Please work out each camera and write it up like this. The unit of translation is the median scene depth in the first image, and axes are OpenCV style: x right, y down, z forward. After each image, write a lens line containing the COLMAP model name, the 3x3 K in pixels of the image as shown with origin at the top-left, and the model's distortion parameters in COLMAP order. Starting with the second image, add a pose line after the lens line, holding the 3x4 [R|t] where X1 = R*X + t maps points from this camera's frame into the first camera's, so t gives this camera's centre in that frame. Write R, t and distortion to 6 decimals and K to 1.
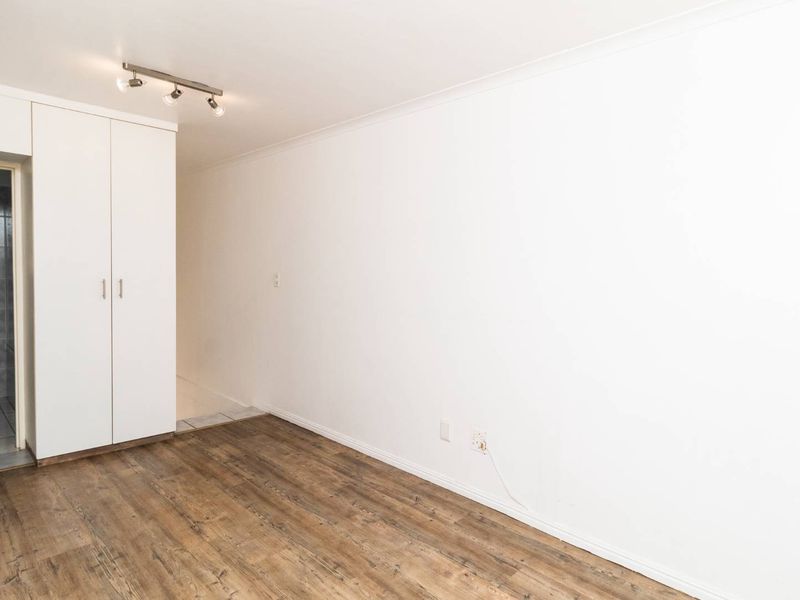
lens RADIAL K [[486.2, 0, 405.3], [0, 486.2, 298.5], [0, 0, 1]] dist [0.002180, -0.000922]
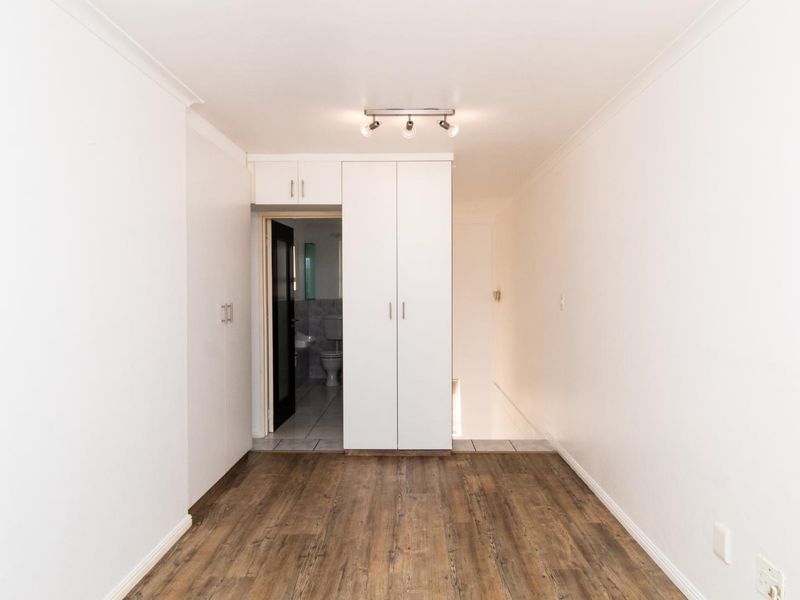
lens RADIAL K [[486.2, 0, 405.3], [0, 486.2, 298.5], [0, 0, 1]] dist [0.002180, -0.000922]
pose [[0.697142, -0.007896, -0.716889, 0.236694], [-0.021852, 0.999241, -0.032255, -0.012582], [0.716600, 0.038152, 0.696440, 0.244494]]
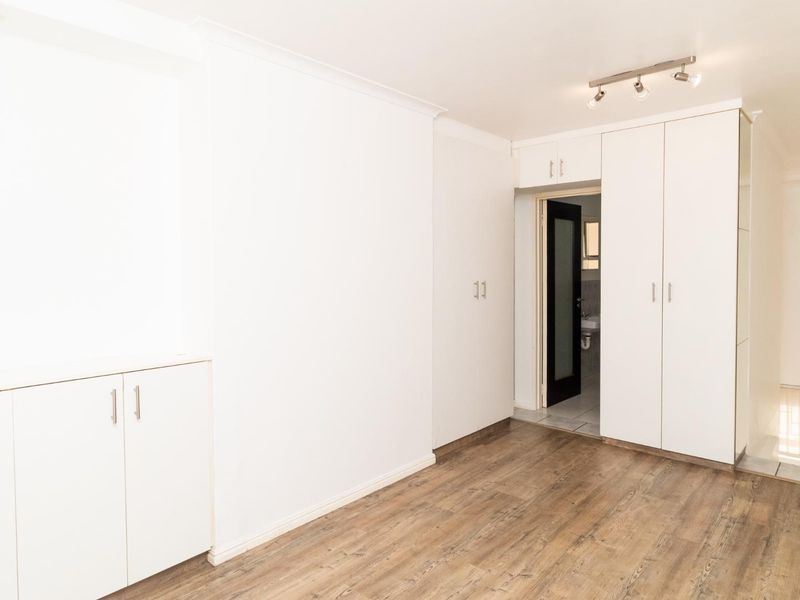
lens RADIAL K [[503.9, 0, 401.6], [0, 503.9, 286.7], [0, 0, 1]] dist [-0.000766, -0.000797]
pose [[0.053739, 0.015965, -0.998427, 0.428631], [-0.048530, 0.998732, 0.013358, -0.020725], [0.997375, 0.047736, 0.054446, 0.443284]]
